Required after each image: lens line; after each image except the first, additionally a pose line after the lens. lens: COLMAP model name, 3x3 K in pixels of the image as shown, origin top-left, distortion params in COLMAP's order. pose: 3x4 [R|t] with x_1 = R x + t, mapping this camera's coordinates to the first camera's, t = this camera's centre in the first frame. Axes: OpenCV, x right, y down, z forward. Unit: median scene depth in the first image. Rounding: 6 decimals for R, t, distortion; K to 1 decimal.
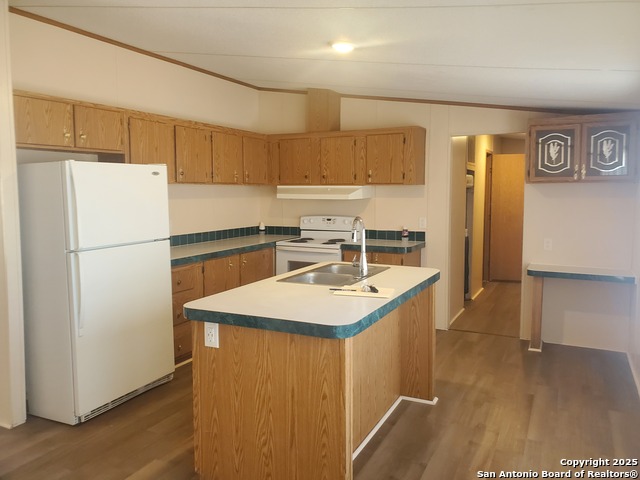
lens RADIAL K [[498.6, 0, 321.2], [0, 498.6, 226.7], [0, 0, 1]] dist [0.020392, 0.003369]
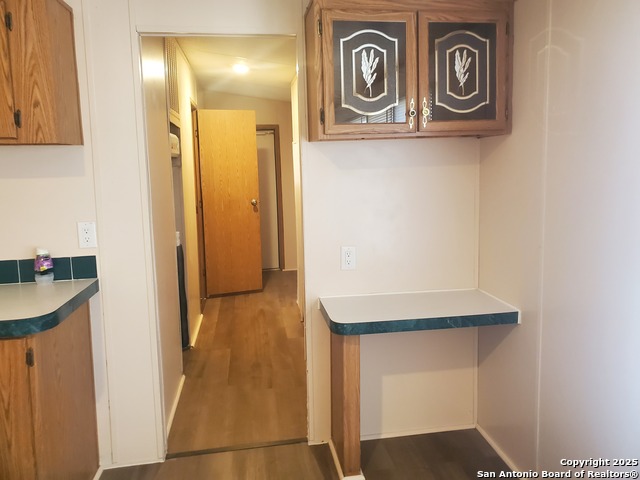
lens RADIAL K [[498.6, 0, 321.2], [0, 498.6, 226.7], [0, 0, 1]] dist [0.020392, 0.003369]
pose [[0.813928, -0.088039, 0.574257, 0.120567], [0.065057, 0.996046, 0.060495, -0.028131], [-0.577312, -0.011880, 0.816437, 0.532922]]
